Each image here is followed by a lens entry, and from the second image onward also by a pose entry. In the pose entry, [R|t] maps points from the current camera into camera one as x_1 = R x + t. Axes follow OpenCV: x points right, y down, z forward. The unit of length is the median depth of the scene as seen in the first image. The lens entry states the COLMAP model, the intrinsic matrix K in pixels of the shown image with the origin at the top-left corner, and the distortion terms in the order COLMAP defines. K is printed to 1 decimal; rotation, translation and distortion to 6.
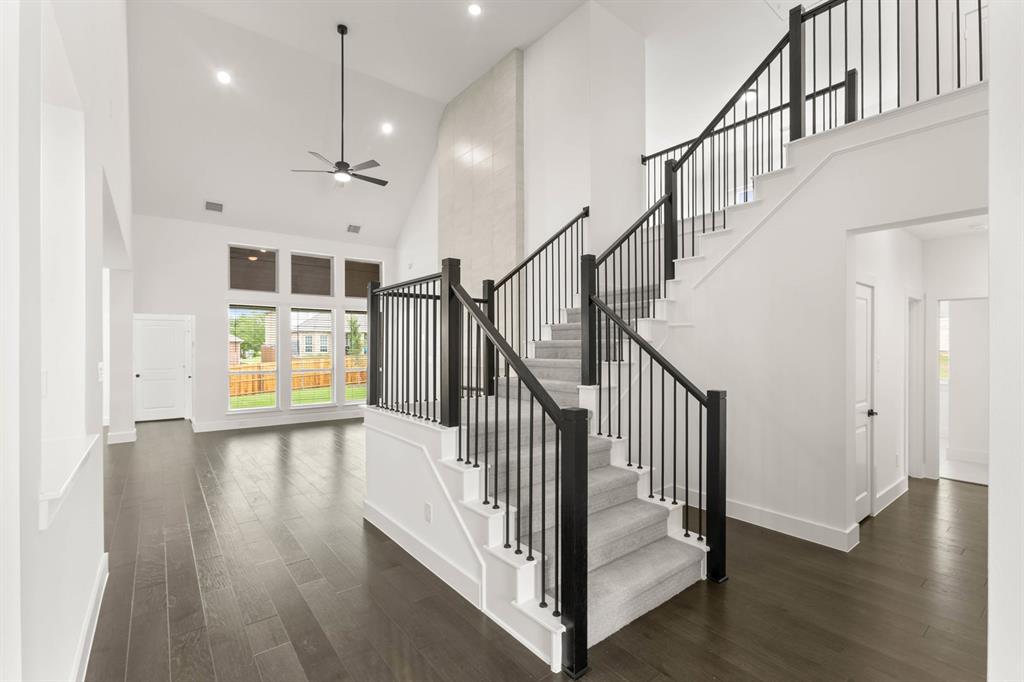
lens RADIAL K [[456.2, 0, 512.7], [0, 456.2, 343.2], [0, 0, 1]] dist [-0.024294, 0.017425]
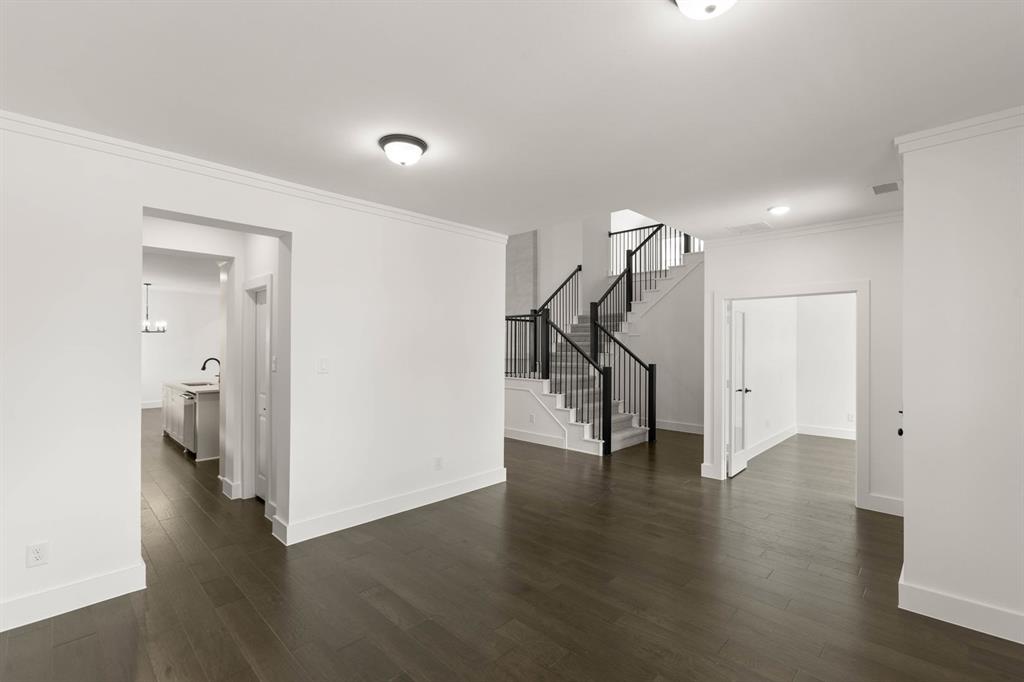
lens RADIAL K [[456.2, 0, 512.7], [0, 456.2, 343.2], [0, 0, 1]] dist [-0.024294, 0.017425]
pose [[0.990809, 0.003337, 0.135225, -0.457336], [-0.003749, 0.999989, 0.002796, -0.007897], [-0.135214, -0.003278, 0.990811, -0.966584]]
